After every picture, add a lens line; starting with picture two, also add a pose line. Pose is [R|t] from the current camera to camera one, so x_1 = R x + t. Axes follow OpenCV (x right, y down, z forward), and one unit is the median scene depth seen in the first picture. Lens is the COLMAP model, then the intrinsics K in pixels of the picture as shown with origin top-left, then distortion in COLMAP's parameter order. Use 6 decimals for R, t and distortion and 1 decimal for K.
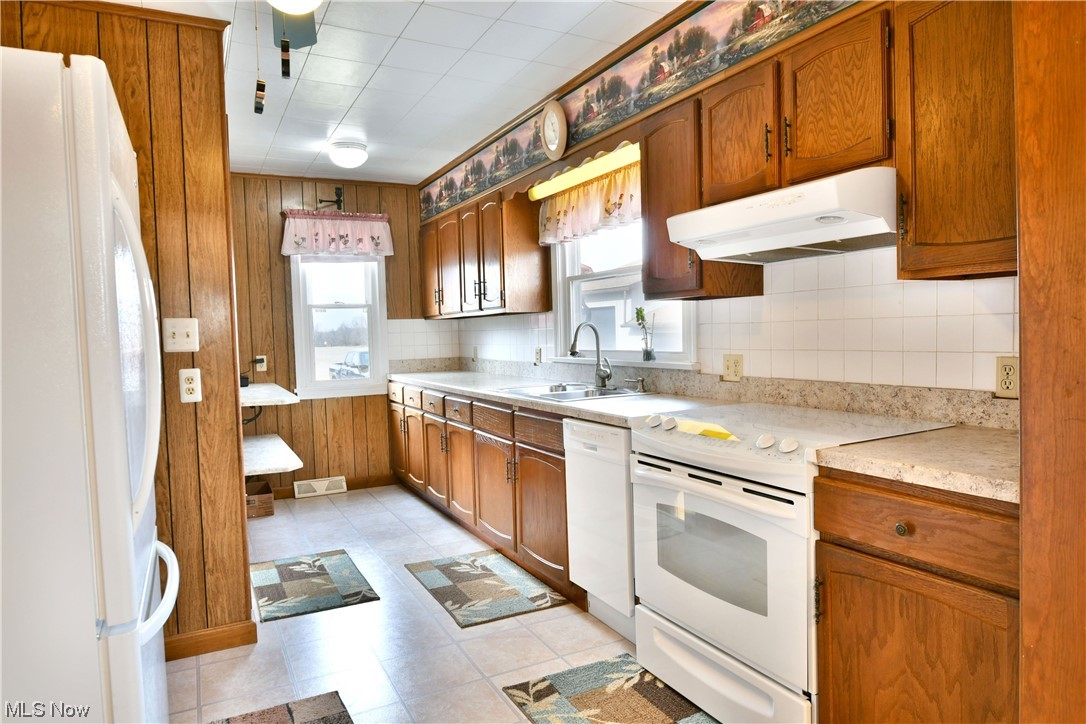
lens RADIAL K [[674.3, 0, 541.5], [0, 674.3, 362.5], [0, 0, 1]] dist [-0.005400, -0.004601]
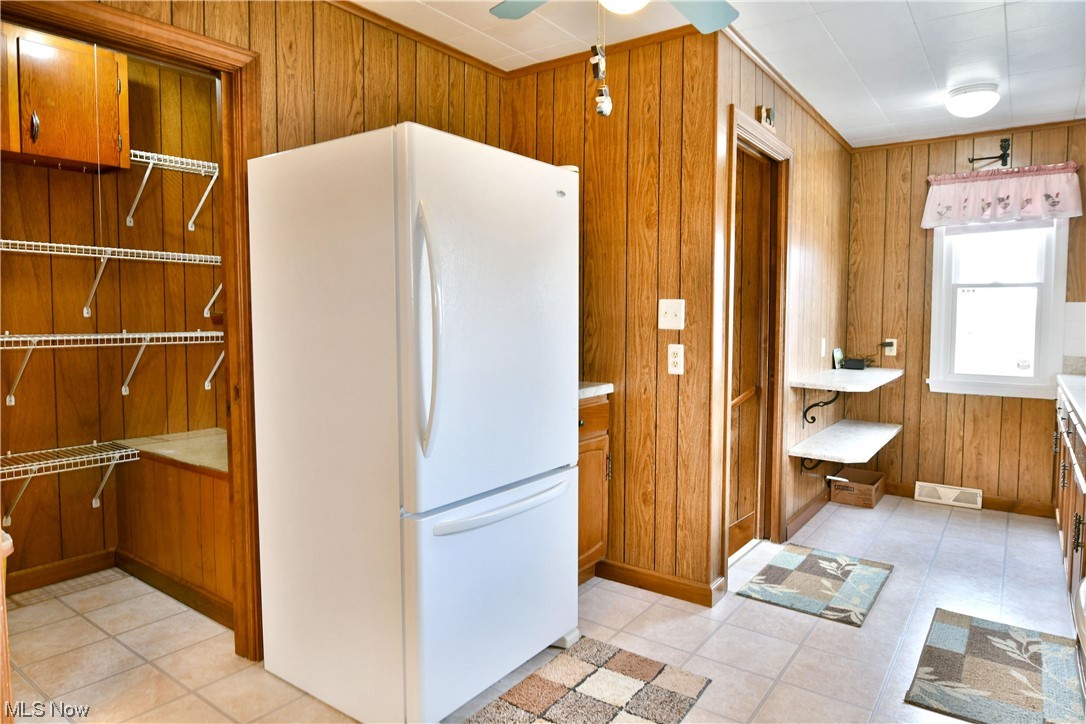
lens RADIAL K [[674.3, 0, 542.3], [0, 674.3, 355.6], [0, 0, 1]] dist [-0.005400, -0.004601]
pose [[0.451843, 0.085828, -0.887959, 0.267642], [-0.064741, 0.995891, 0.063317, -0.020353], [0.889745, 0.028878, 0.455543, 0.201482]]
